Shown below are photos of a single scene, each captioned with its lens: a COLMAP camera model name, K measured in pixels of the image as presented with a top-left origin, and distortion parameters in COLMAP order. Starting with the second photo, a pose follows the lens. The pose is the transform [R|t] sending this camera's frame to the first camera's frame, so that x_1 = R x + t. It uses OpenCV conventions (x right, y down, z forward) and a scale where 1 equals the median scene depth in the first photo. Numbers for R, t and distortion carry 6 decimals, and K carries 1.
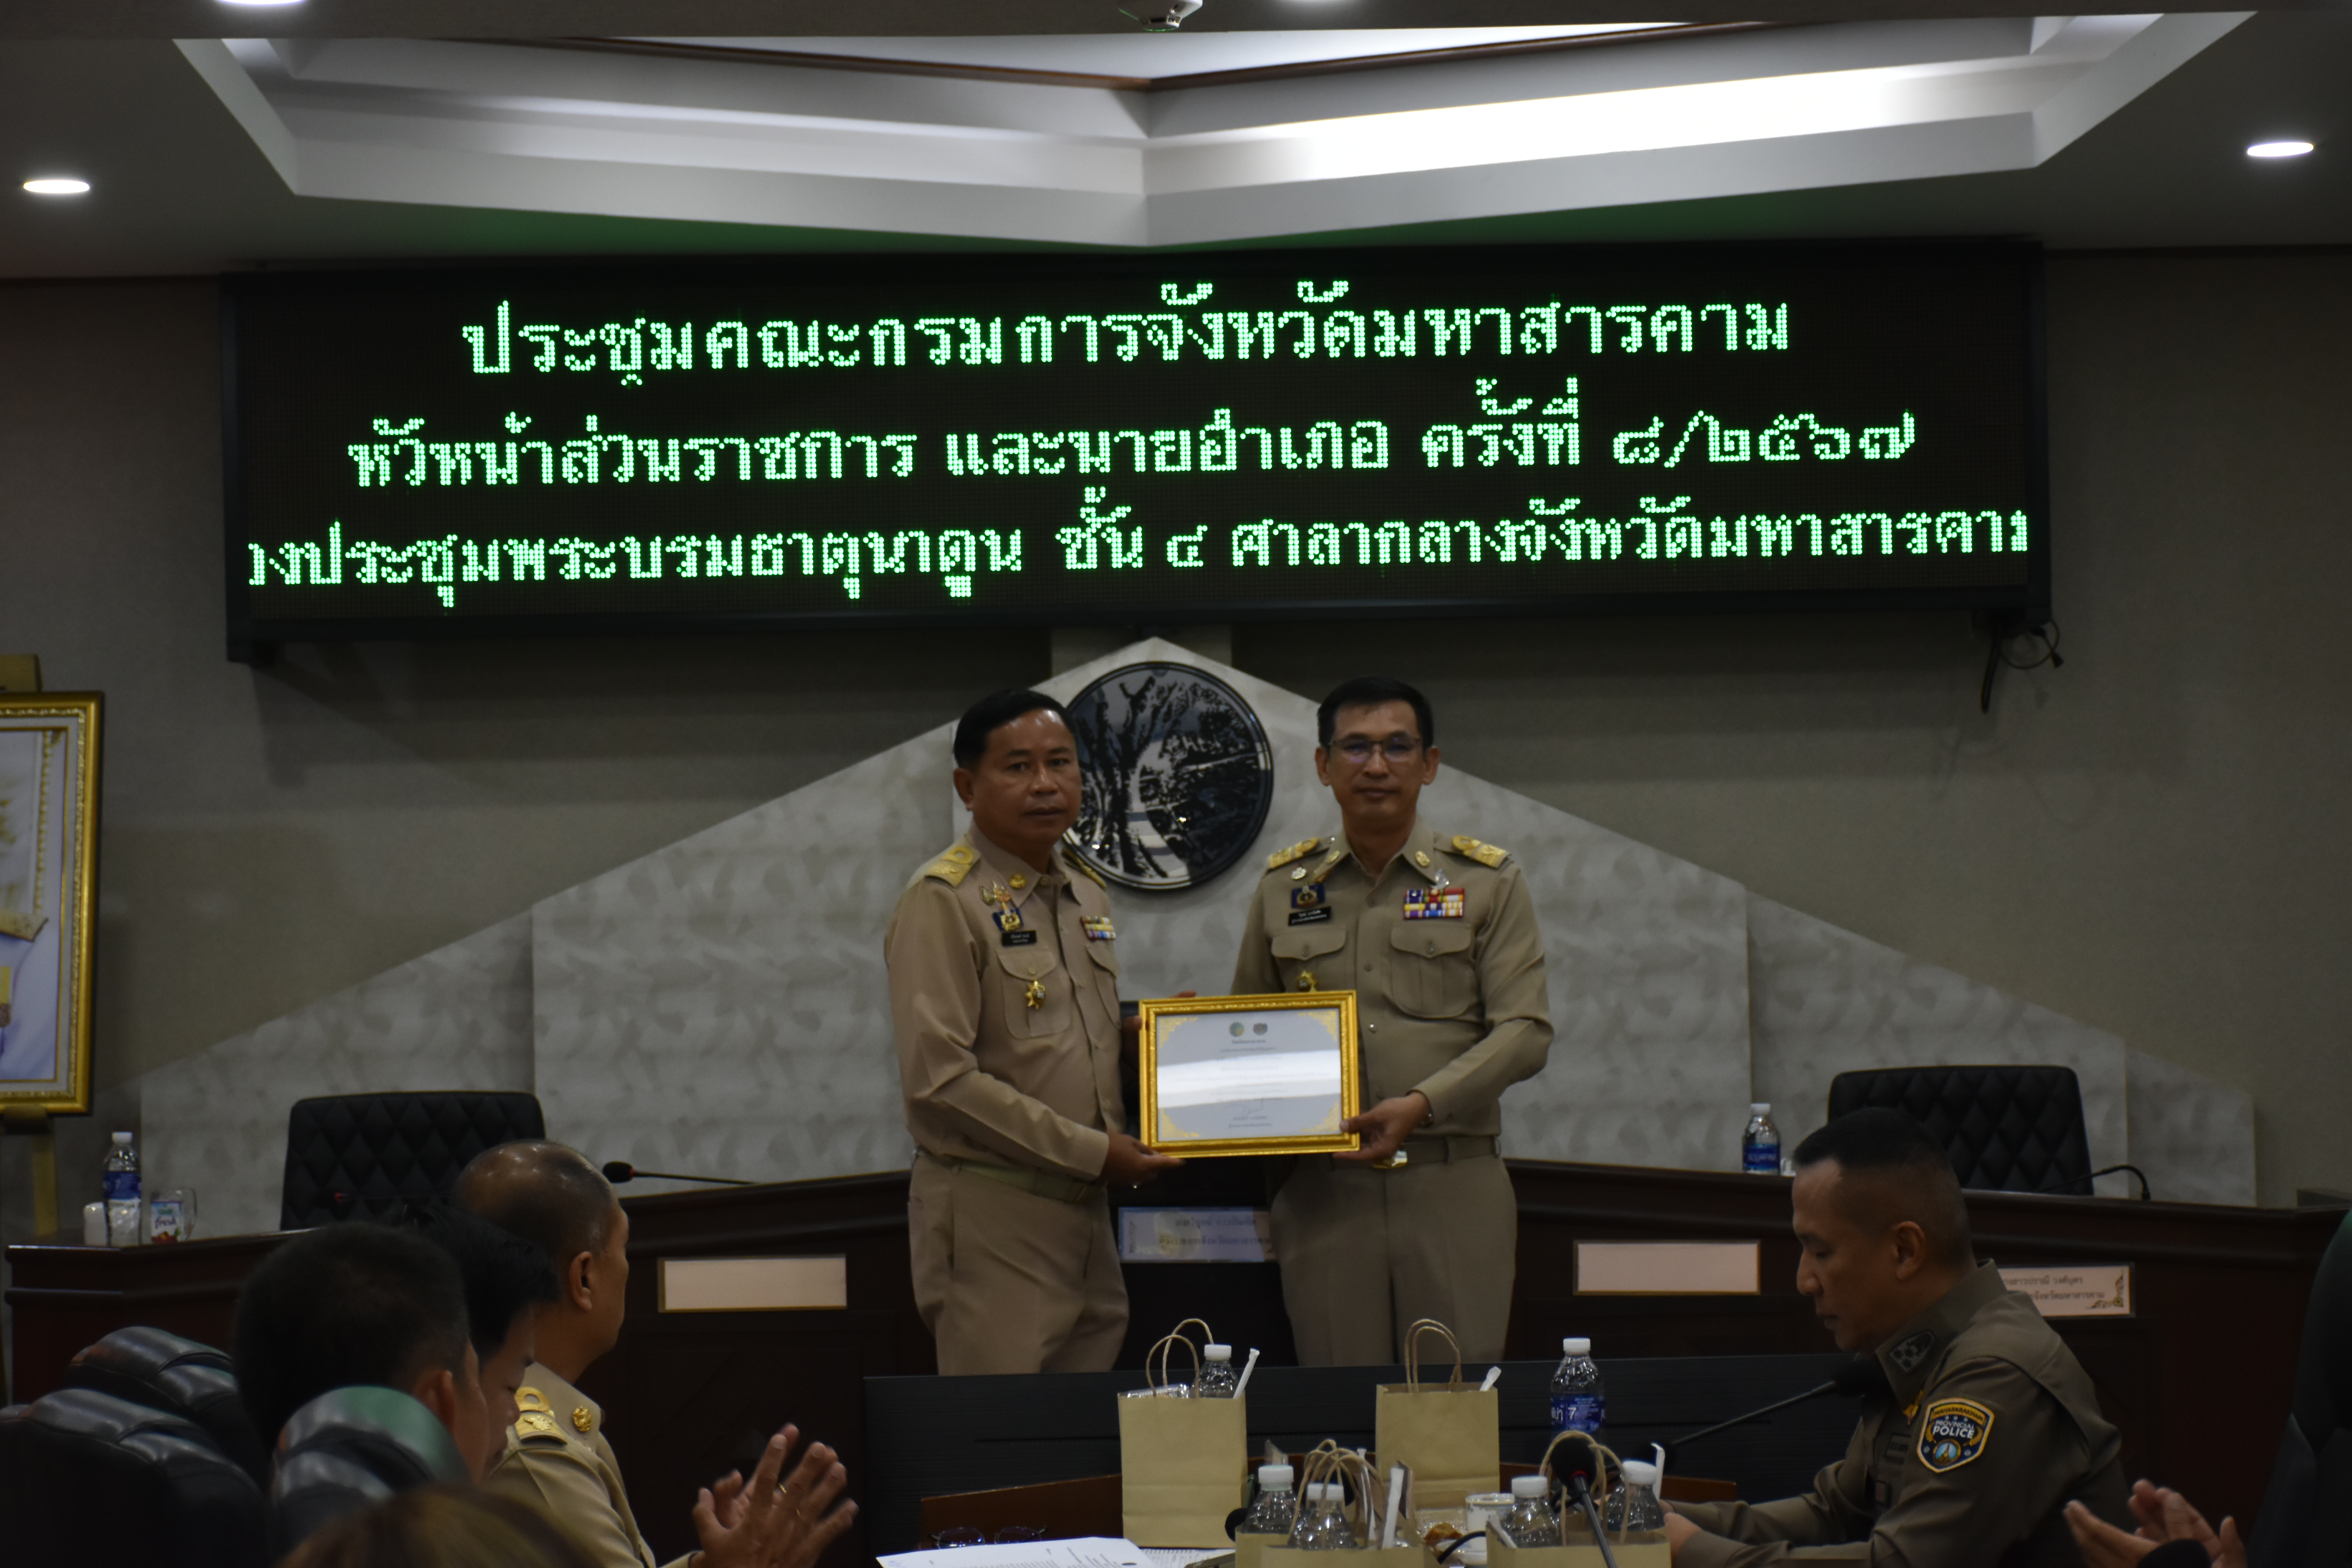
lens RADIAL K [[5599.3, 0, 1044.7], [0, 5599.3, 771.4], [0, 0, 1]] dist [-0.042275, 0.471727]
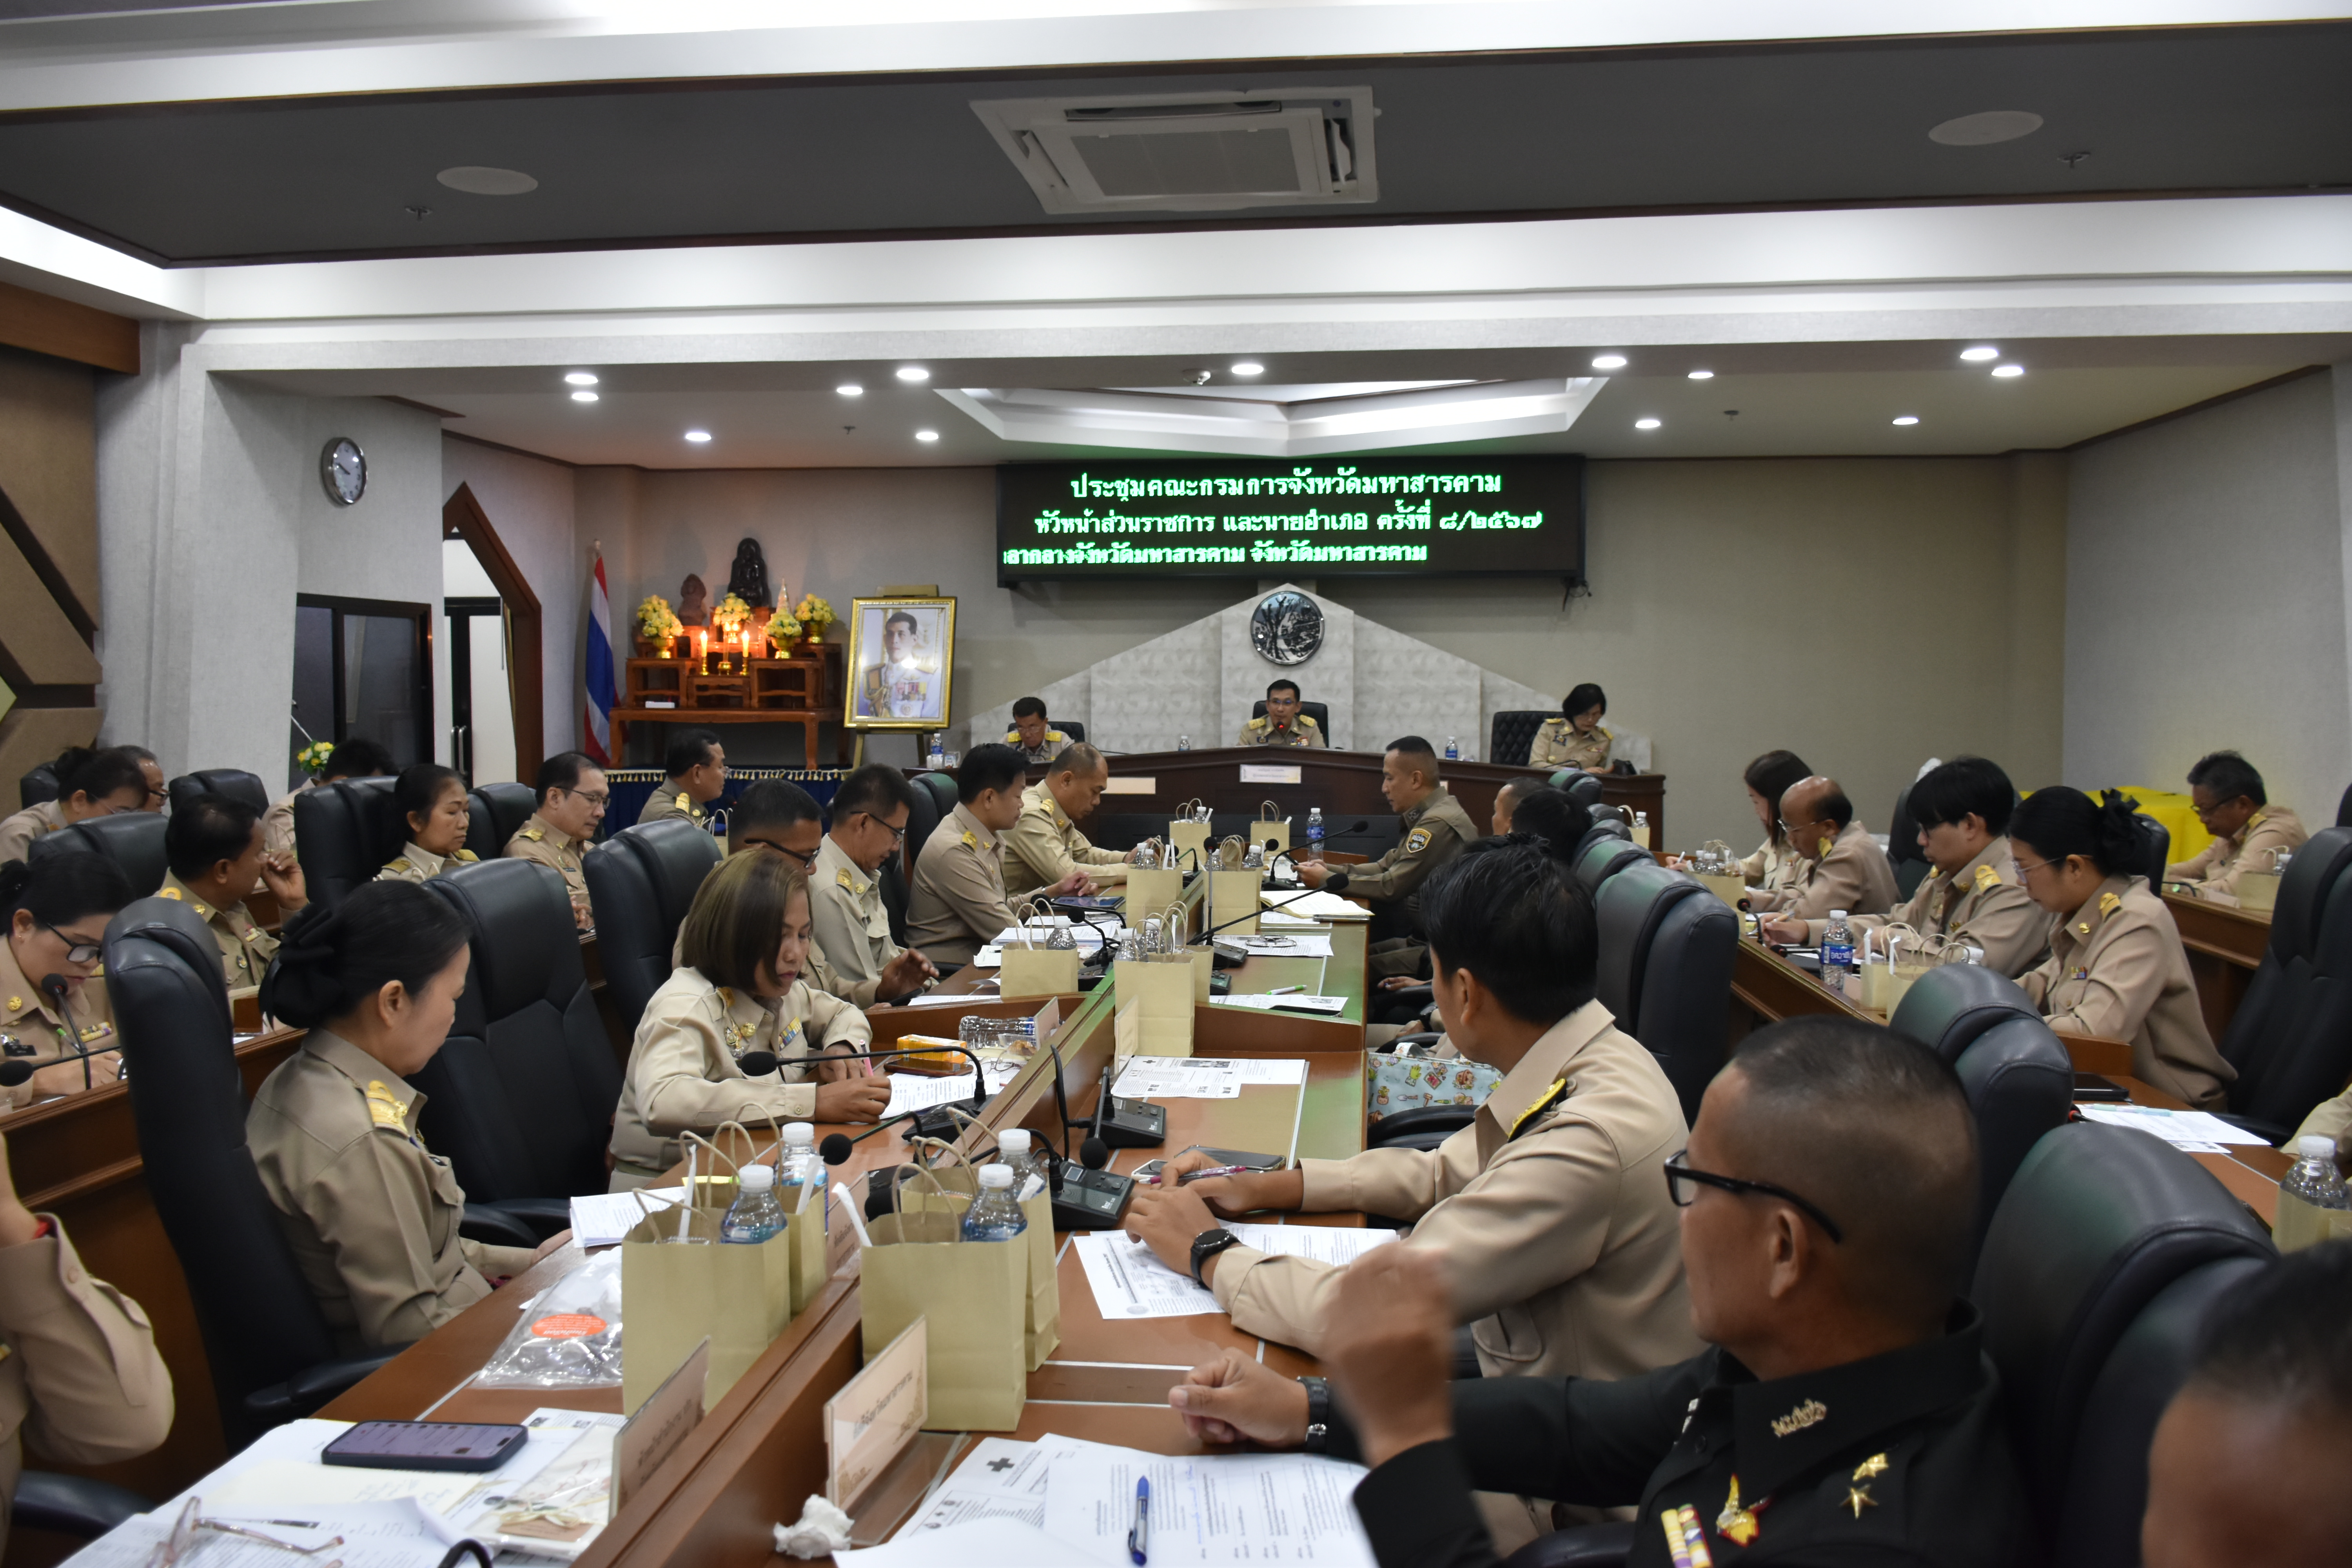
lens RADIAL K [[1795.7, 0, 1176.0], [0, 1795.7, 784.0], [0, 0, 1]] dist [-0.000087, 0.000627]
pose [[0.989532, 0.027901, -0.141589, 0.101776], [-0.015451, 0.995976, 0.088282, 0.000030], [0.143483, -0.085171, 0.985981, -0.003739]]
